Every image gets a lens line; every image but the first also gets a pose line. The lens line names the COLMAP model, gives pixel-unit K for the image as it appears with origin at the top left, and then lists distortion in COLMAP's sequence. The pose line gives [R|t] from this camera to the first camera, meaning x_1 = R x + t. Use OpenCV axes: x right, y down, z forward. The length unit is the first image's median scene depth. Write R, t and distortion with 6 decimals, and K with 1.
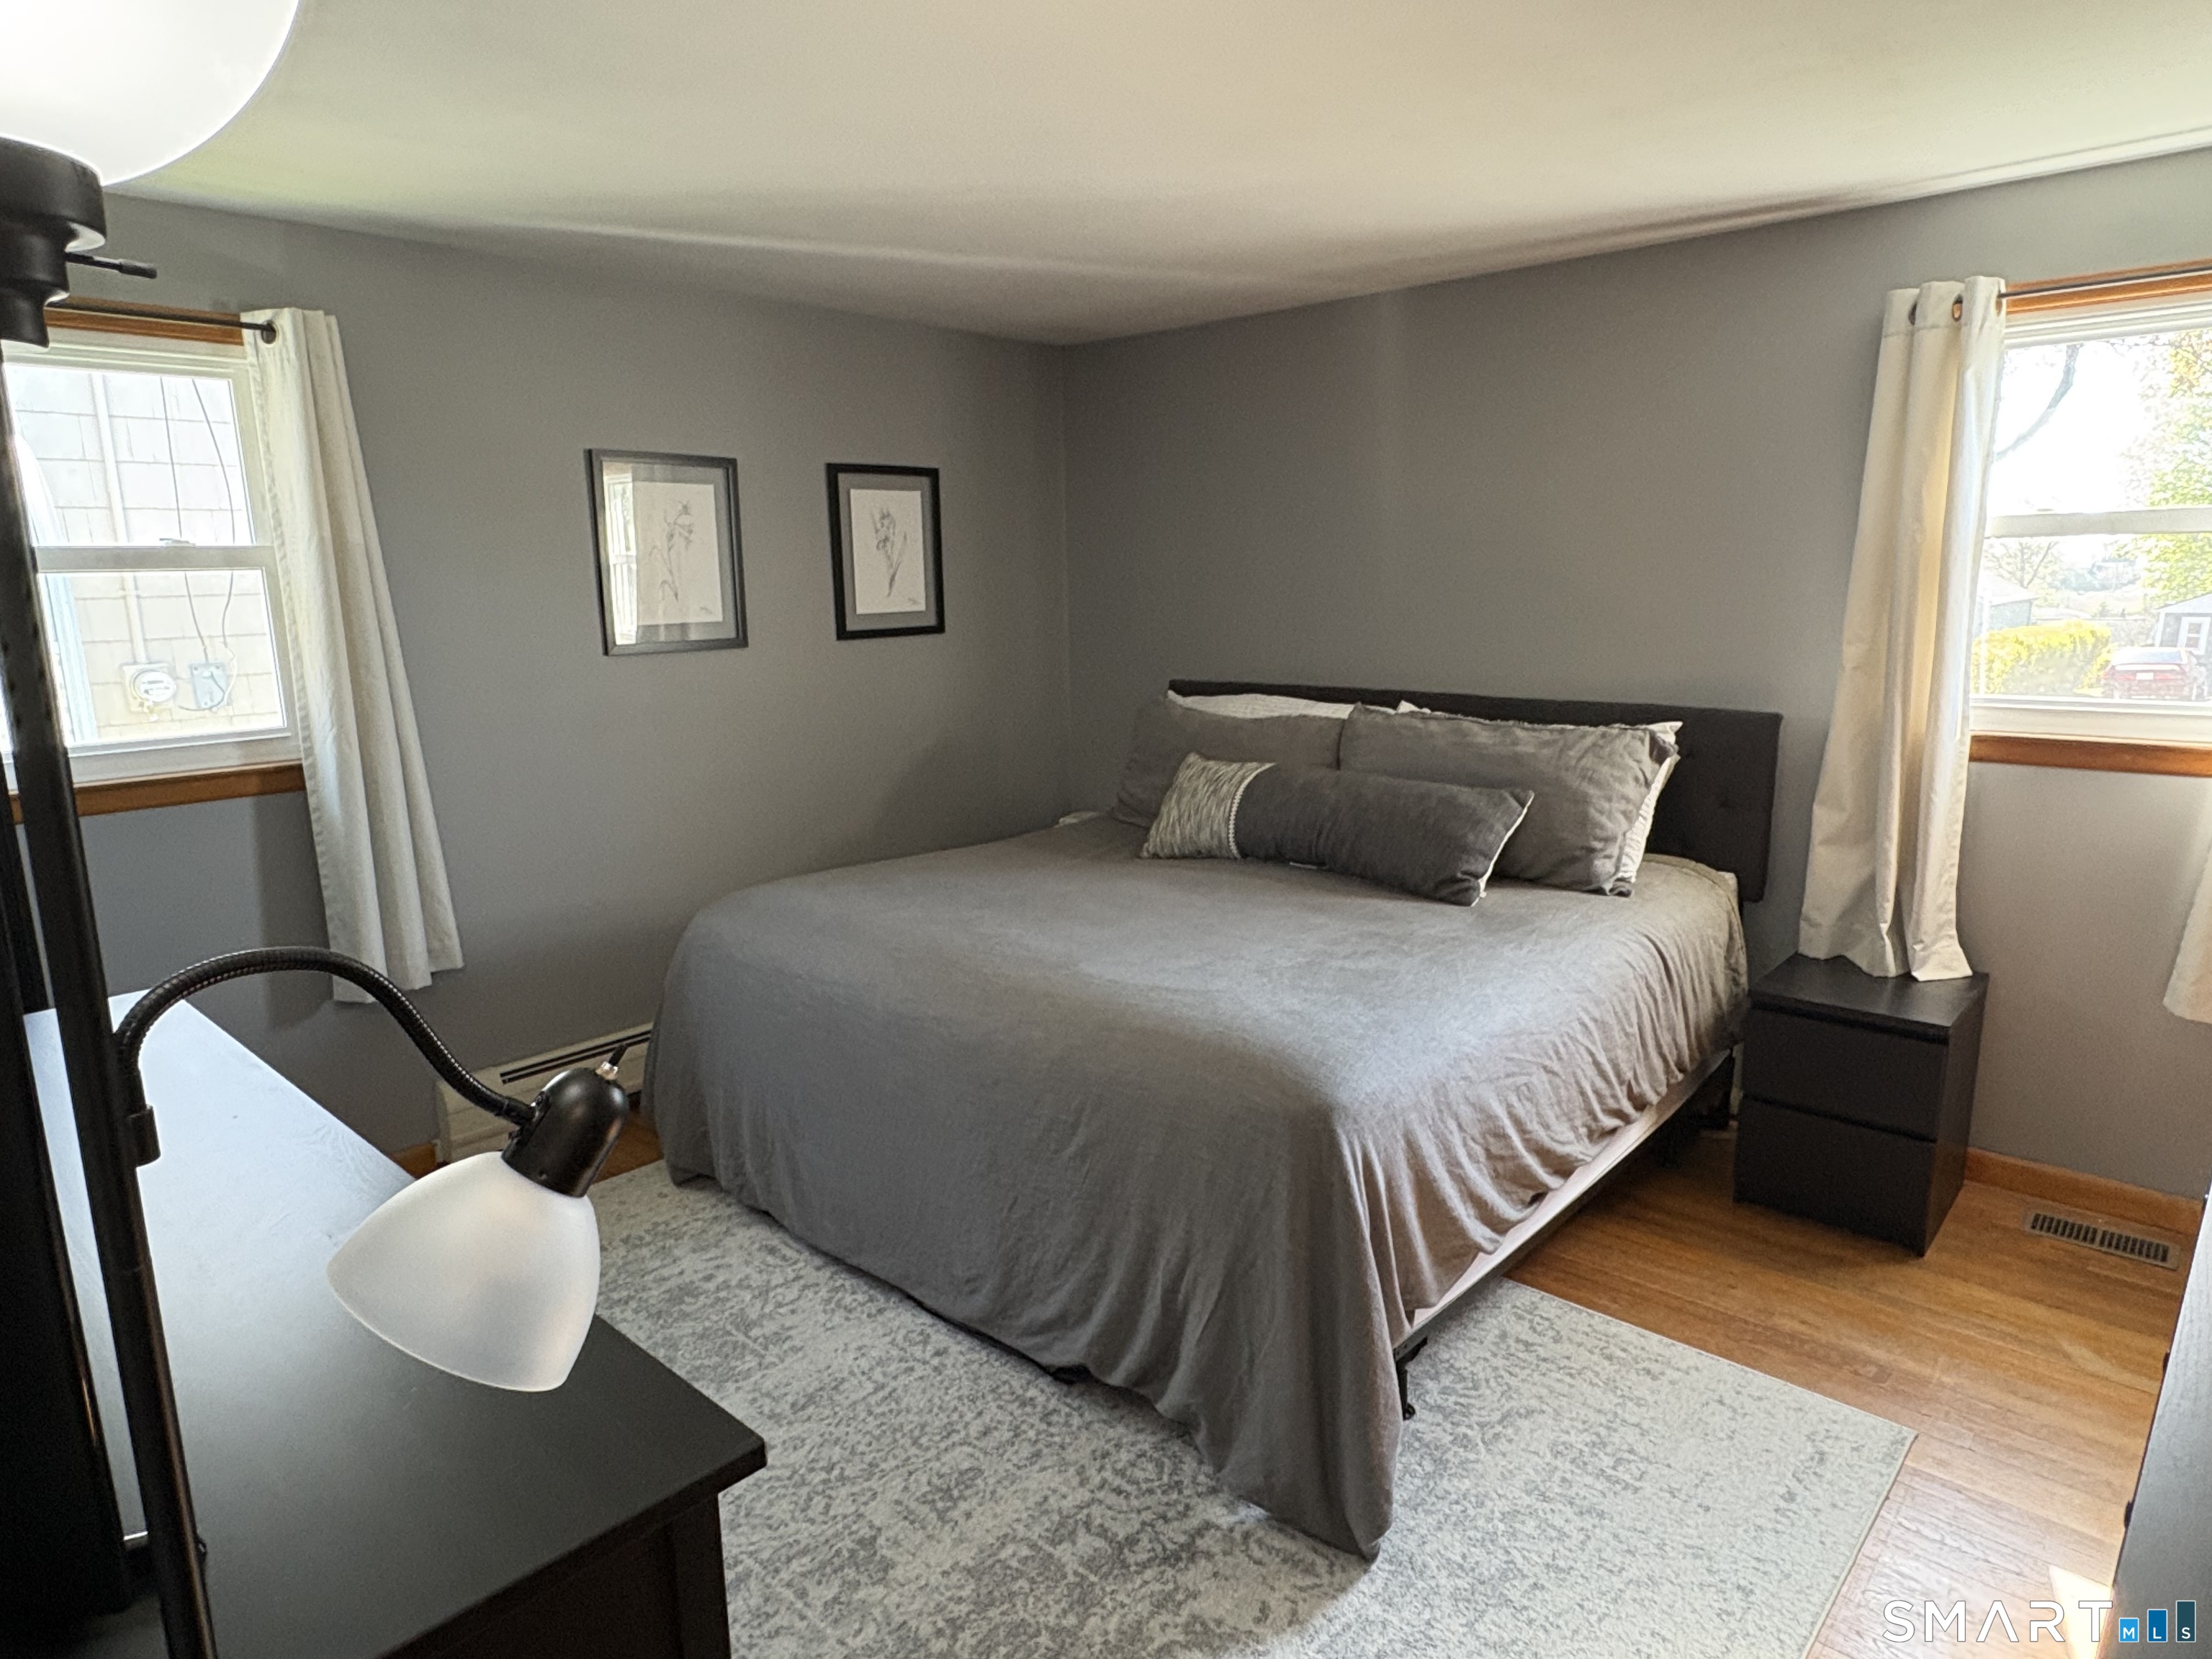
lens RADIAL K [[1323.6, 0, 1097.4], [0, 1323.6, 829.5], [0, 0, 1]] dist [0.001126, 0.004902]
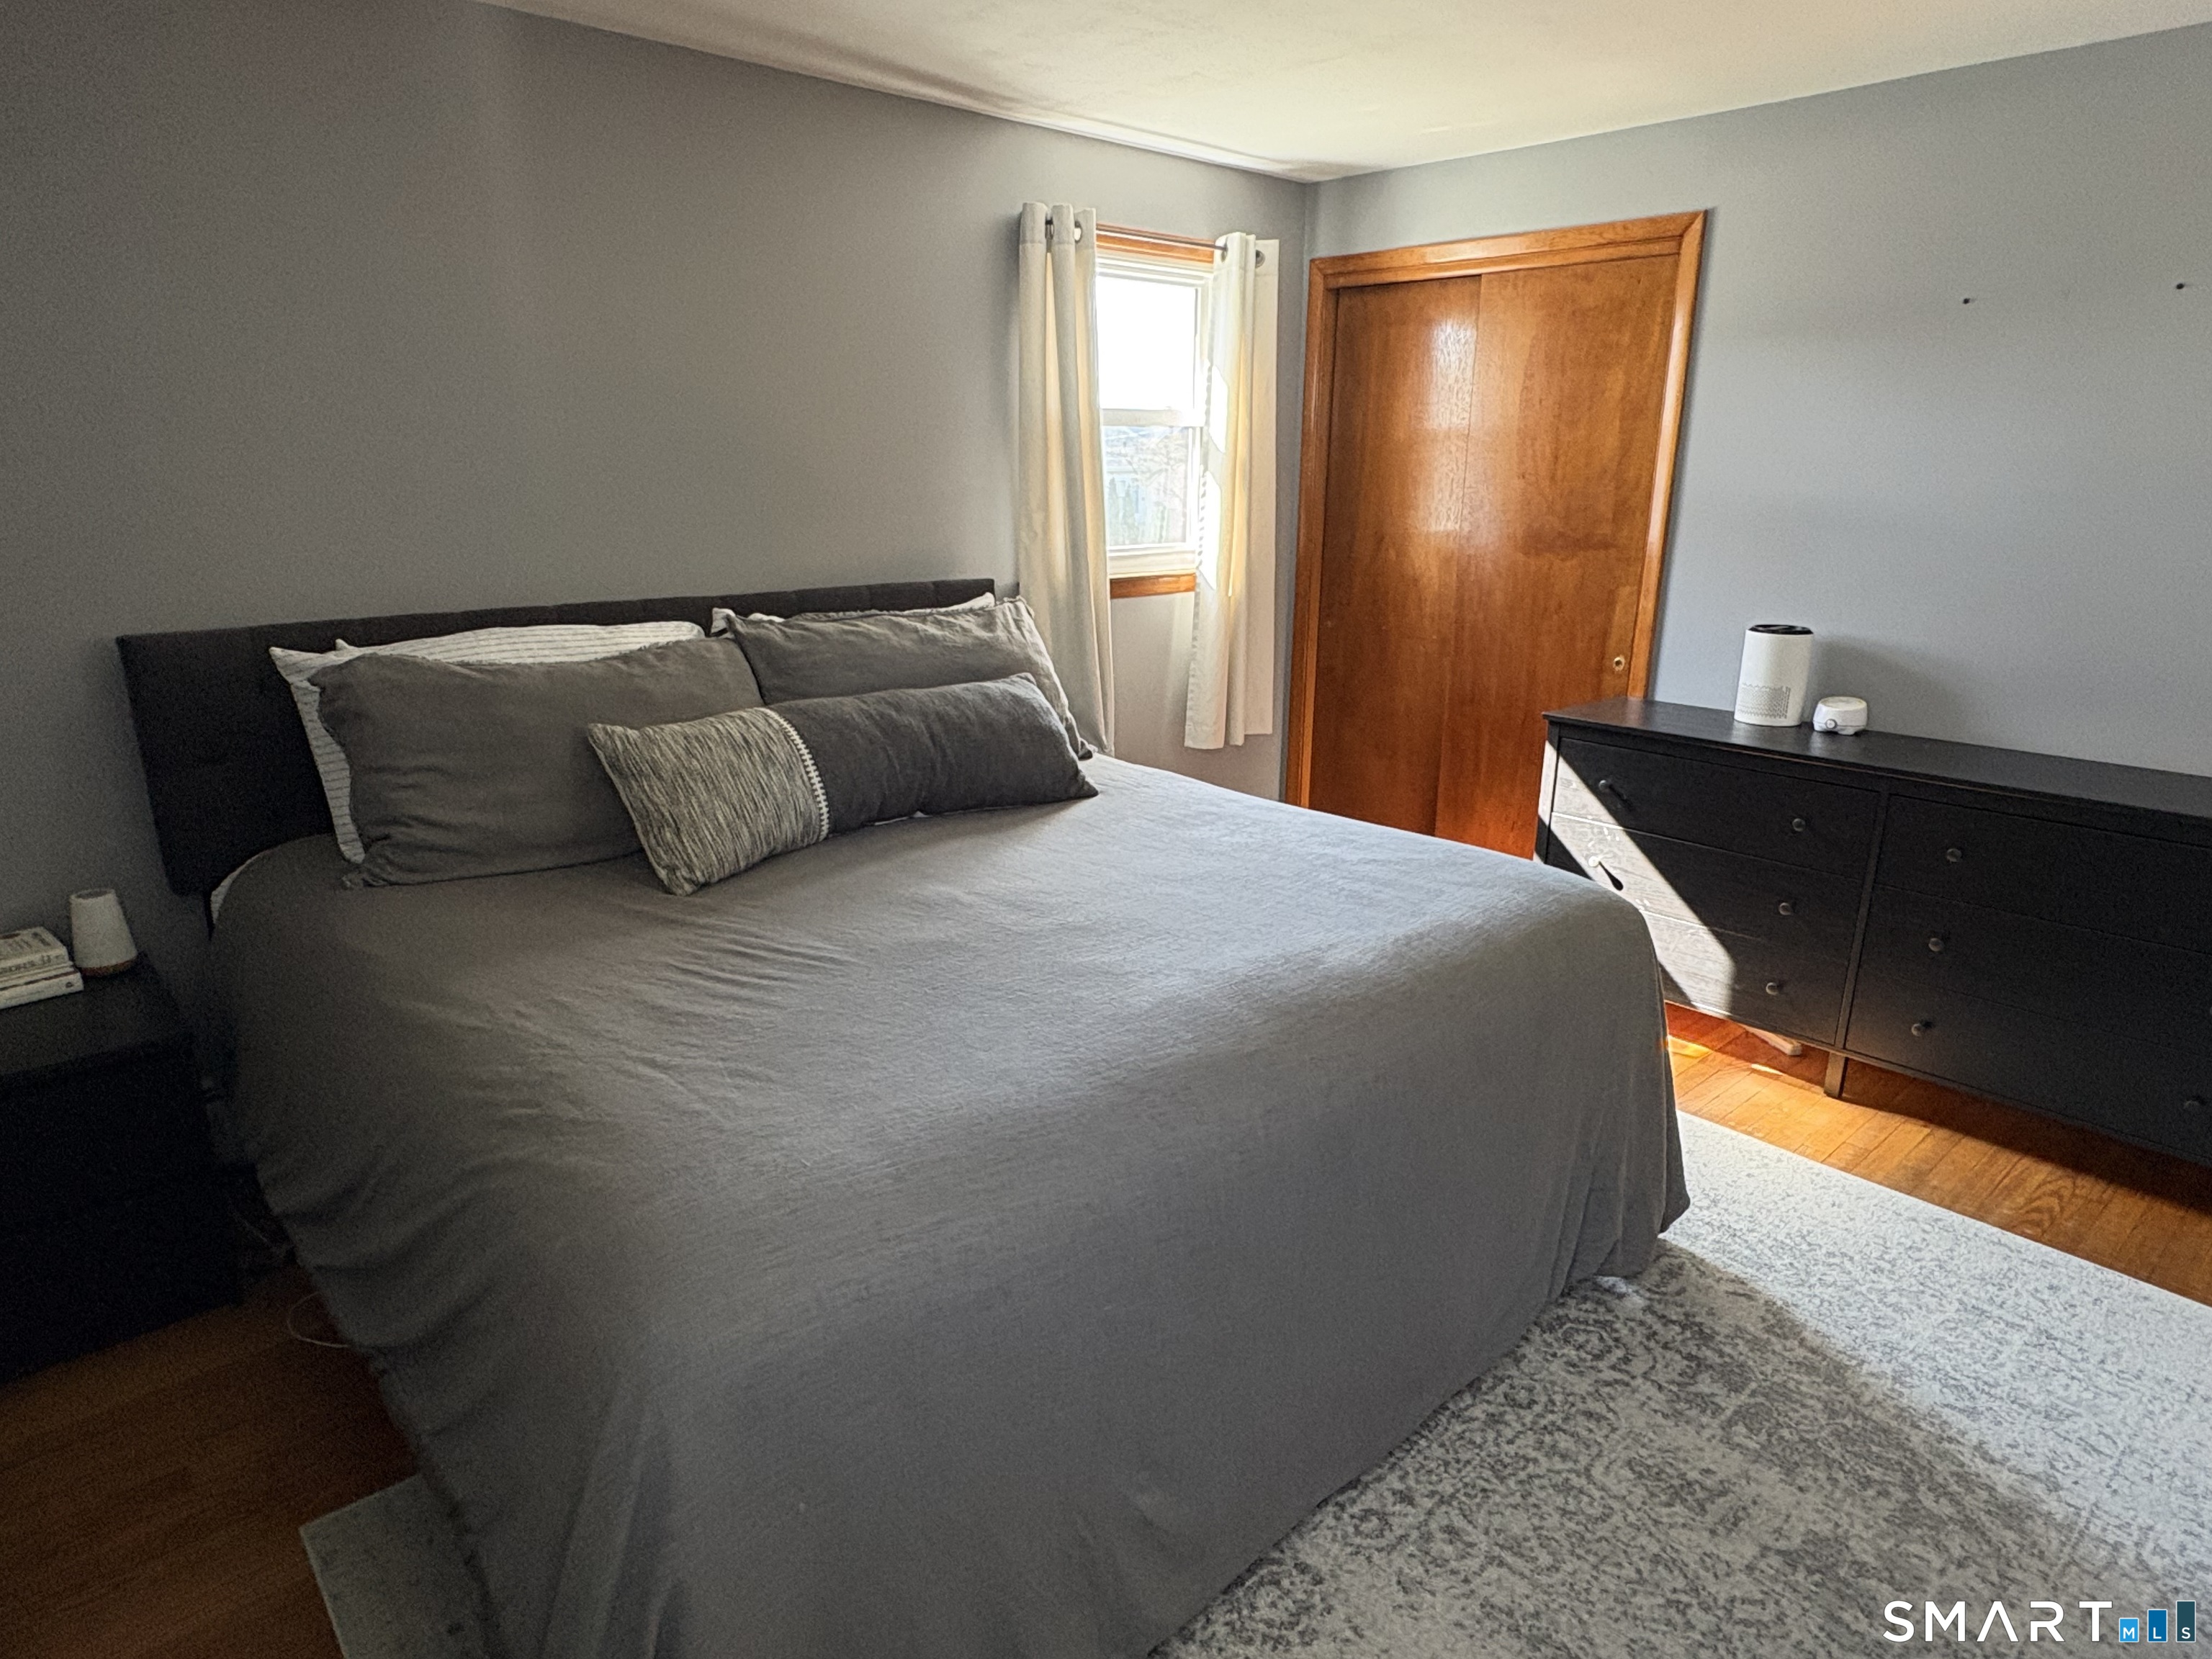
lens RADIAL K [[1323.6, 0, 1097.3], [0, 1323.6, 824.2], [0, 0, 1]] dist [0.001126, 0.004902]
pose [[0.087036, -0.246925, 0.965118, -0.888216], [0.181138, 0.956568, 0.228402, -0.192769], [-0.979599, 0.154940, 0.127983, 1.198011]]
